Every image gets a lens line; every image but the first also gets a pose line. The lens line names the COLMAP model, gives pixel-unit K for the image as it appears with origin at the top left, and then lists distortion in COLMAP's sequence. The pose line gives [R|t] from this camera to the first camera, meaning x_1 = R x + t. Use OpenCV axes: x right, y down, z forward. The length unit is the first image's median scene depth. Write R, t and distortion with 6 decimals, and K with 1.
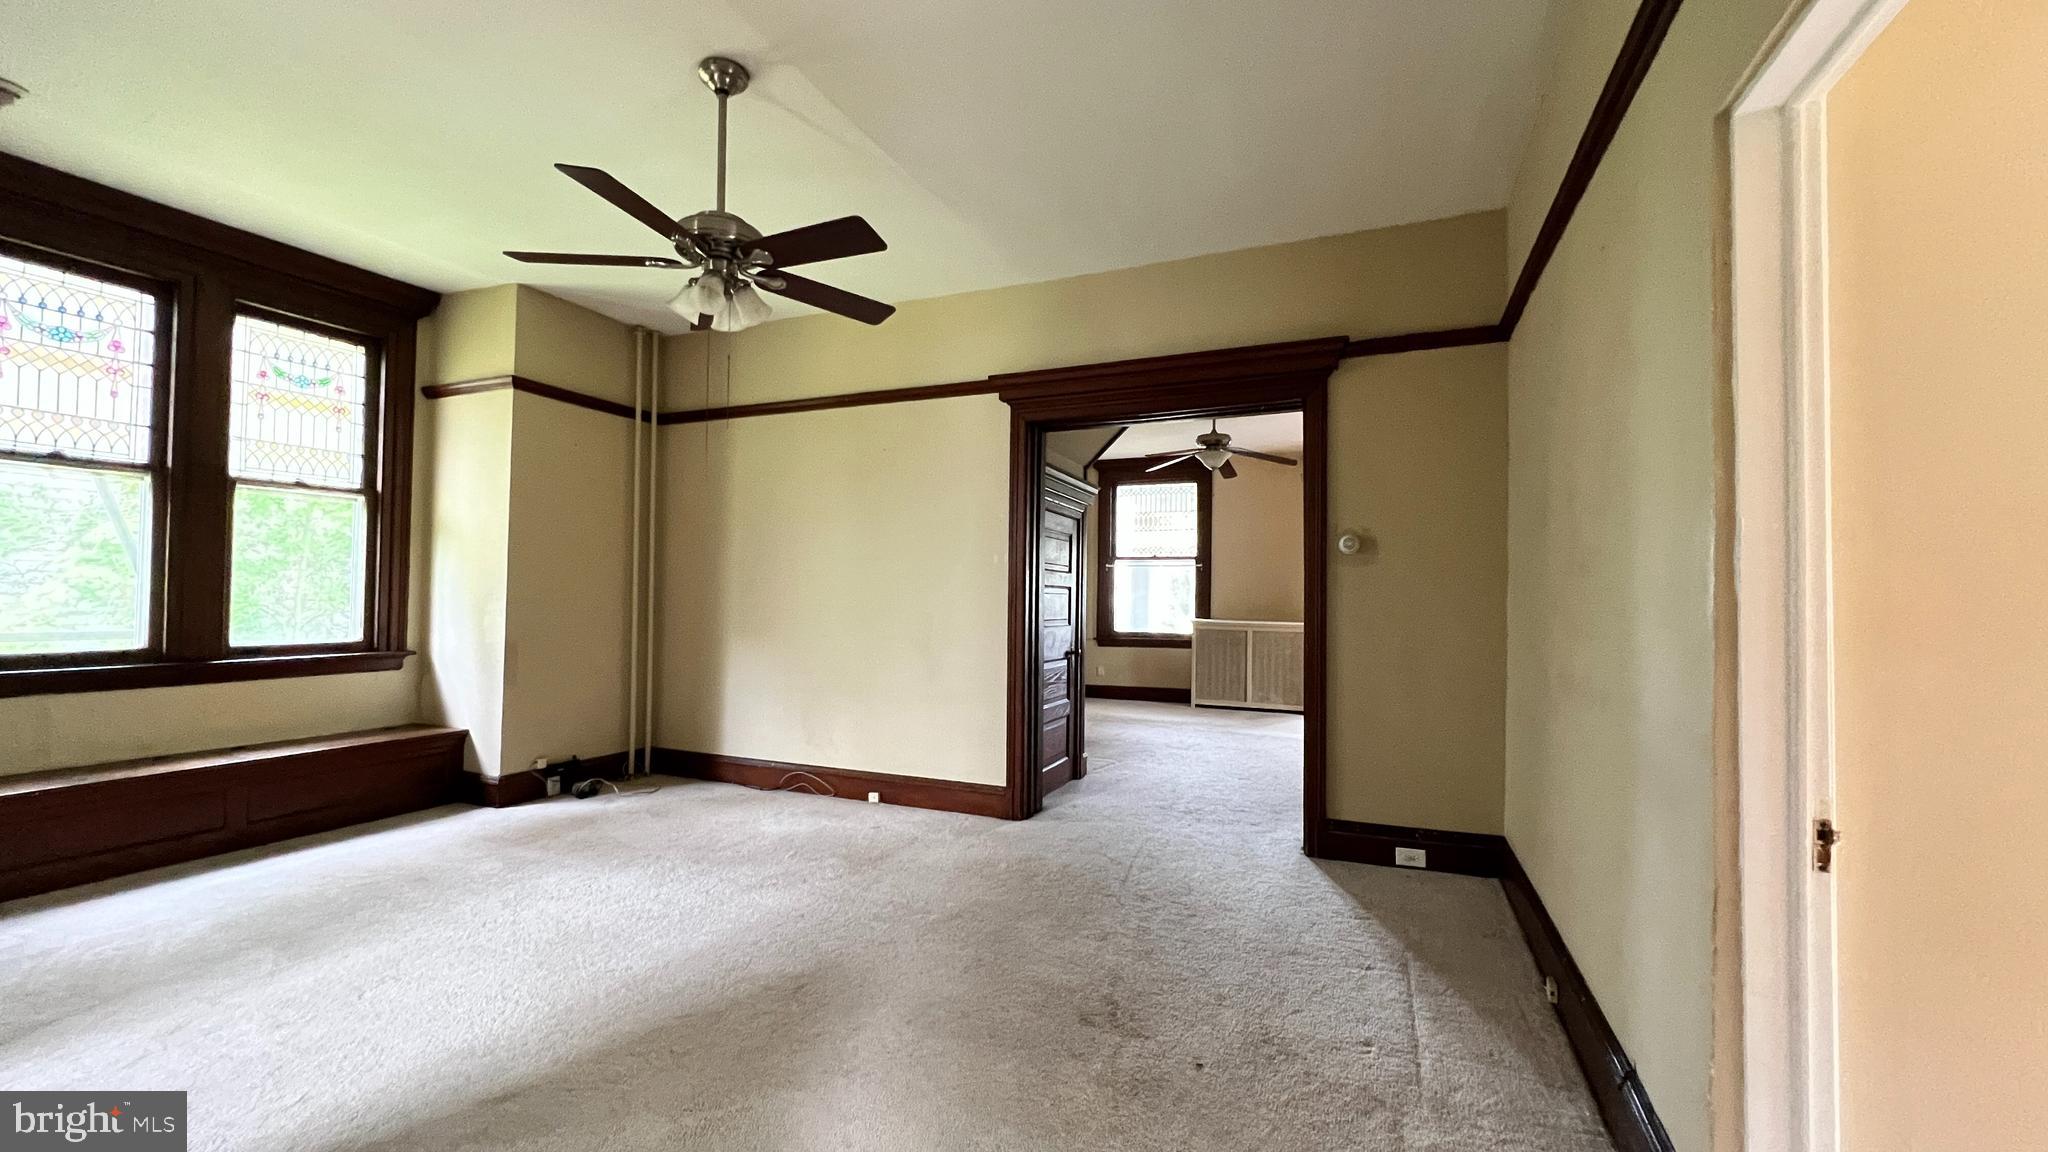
lens RADIAL K [[815.2, 0, 1020.5], [0, 815.2, 580.1], [0, 0, 1]] dist [-0.003814, 0.000491]
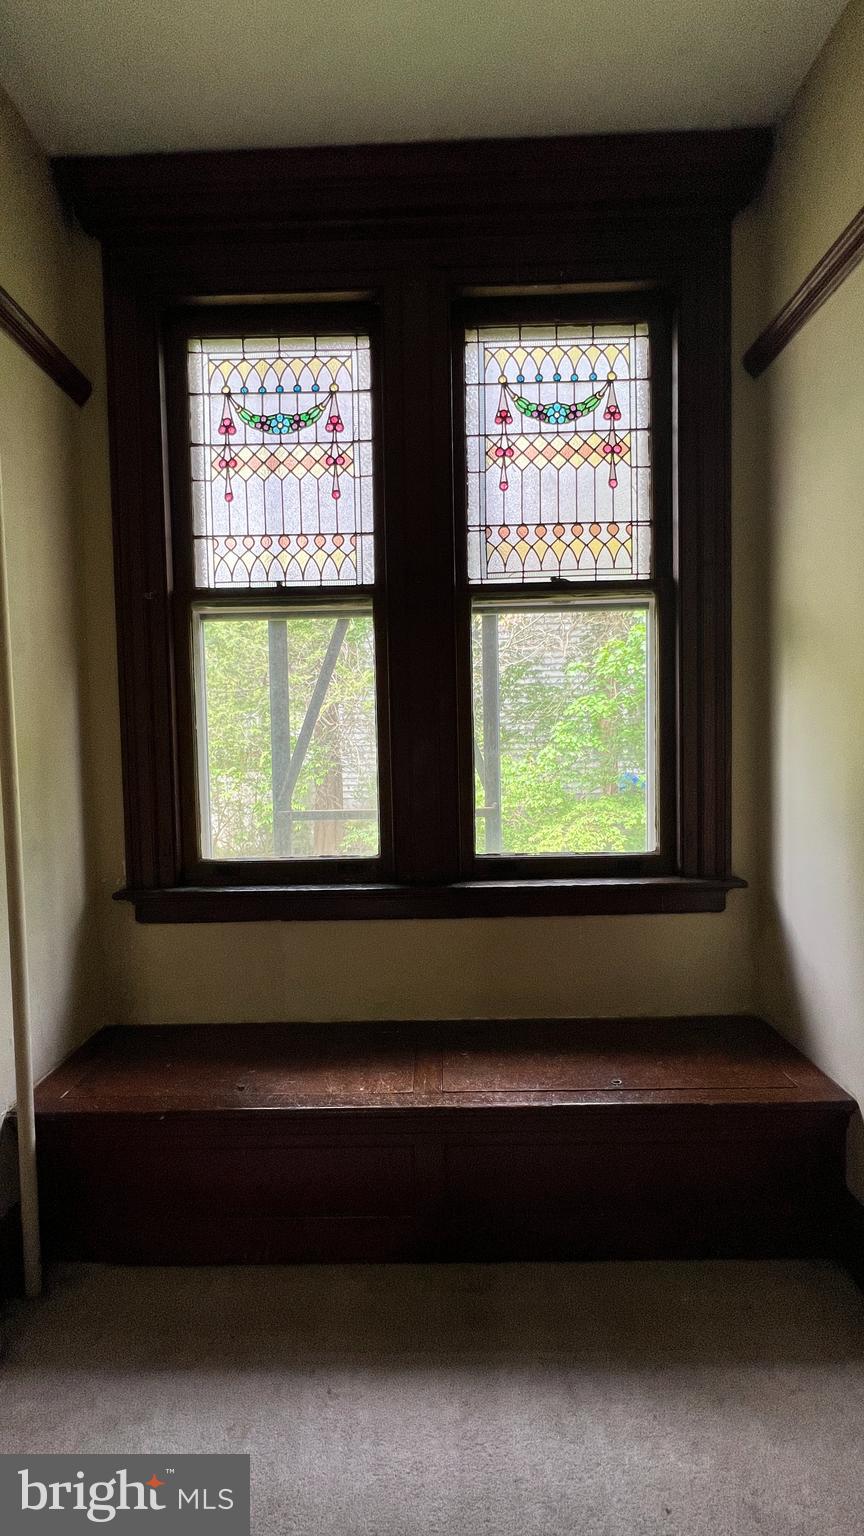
lens RADIAL K [[621.7, 0, 428.7], [0, 621.7, 764.1], [0, 0, 1]] dist [-0.000267, -0.000105]
pose [[0.381711, 0.012505, -0.924197, -0.492440], [0.045551, 0.998439, 0.032323, -0.008254], [0.923159, -0.054436, 0.380545, 0.718910]]
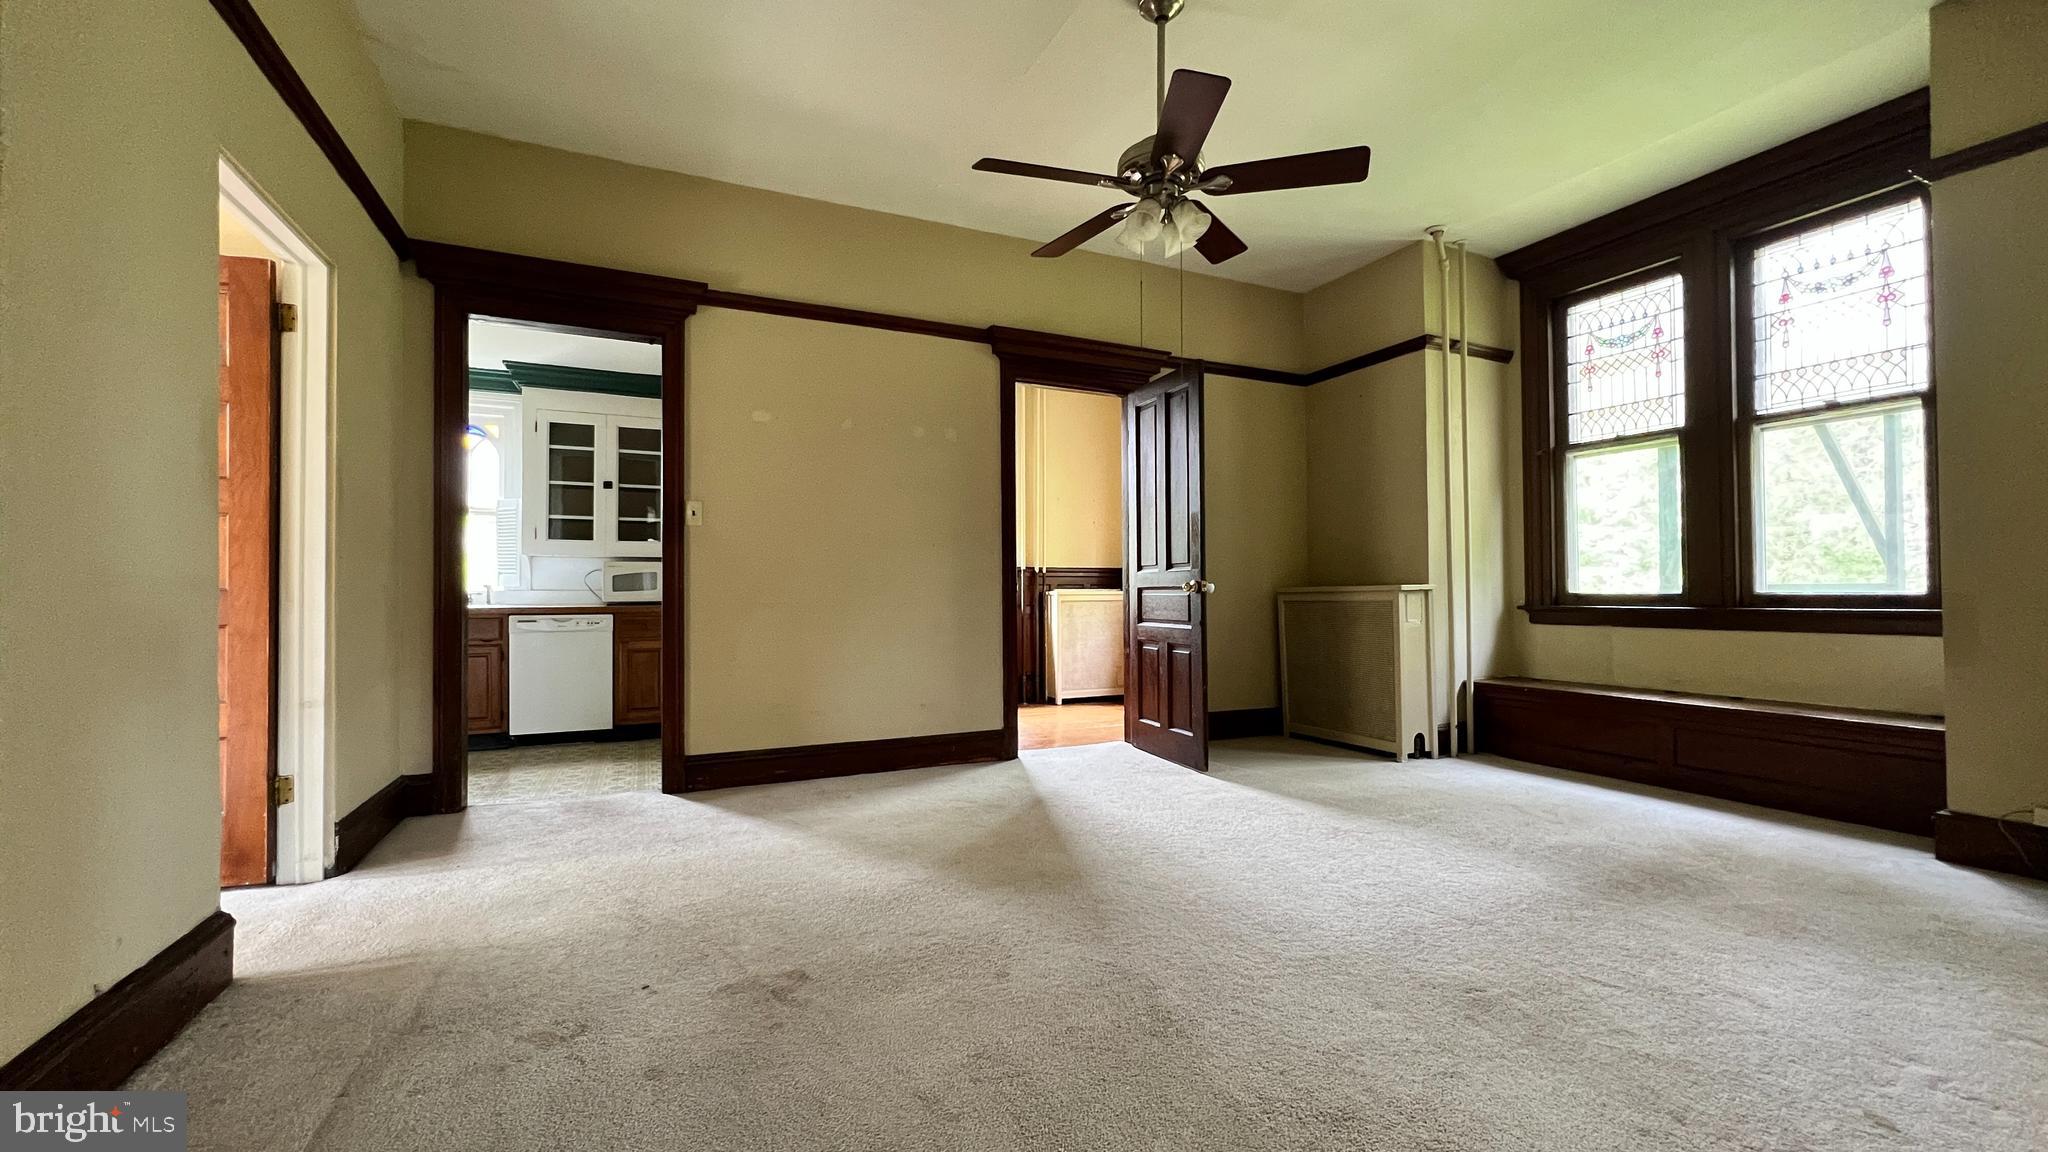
lens RADIAL K [[815.1, 0, 1019.4], [0, 815.1, 579.4], [0, 0, 1]] dist [-0.004440, 0.000268]
pose [[-0.668665, -0.019919, -0.743297, 0.297806], [0.013371, 0.999157, -0.038803, 0.081923], [0.743443, -0.035885, -0.667835, 0.911650]]
